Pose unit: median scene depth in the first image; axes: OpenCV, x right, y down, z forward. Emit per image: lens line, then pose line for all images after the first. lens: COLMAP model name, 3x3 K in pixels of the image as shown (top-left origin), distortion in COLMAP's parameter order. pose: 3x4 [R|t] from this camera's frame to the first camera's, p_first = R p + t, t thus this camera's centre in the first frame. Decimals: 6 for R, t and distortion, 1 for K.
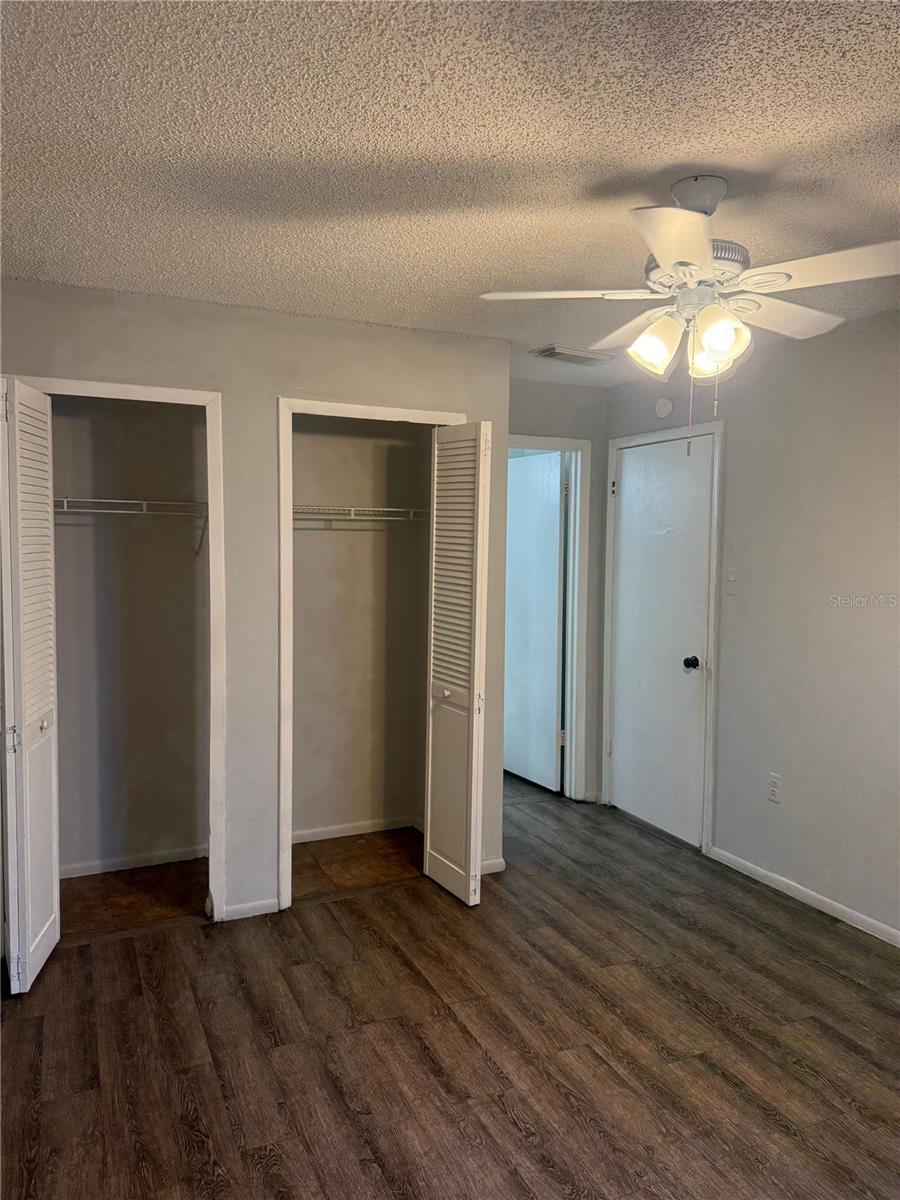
lens RADIAL K [[847.9, 0, 451.1], [0, 847.9, 599.2], [0, 0, 1]] dist [0.032011, -0.032072]
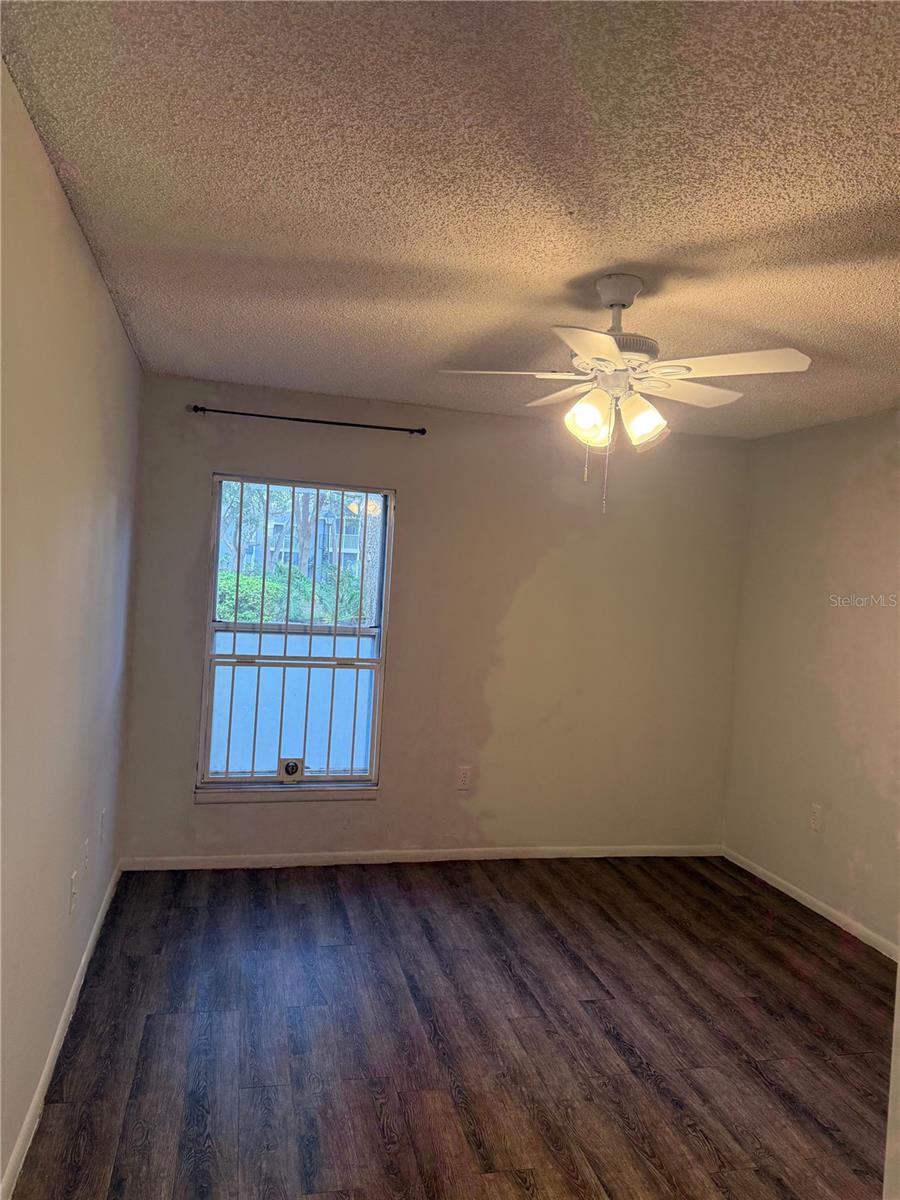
lens RADIAL K [[847.9, 0, 450.7], [0, 847.9, 599.6], [0, 0, 1]] dist [0.032011, -0.032072]
pose [[-0.979099, -0.076156, 0.188586, 0.234186], [-0.060516, 0.994337, 0.087355, -0.134227], [-0.194171, 0.074117, -0.978164, 2.025411]]
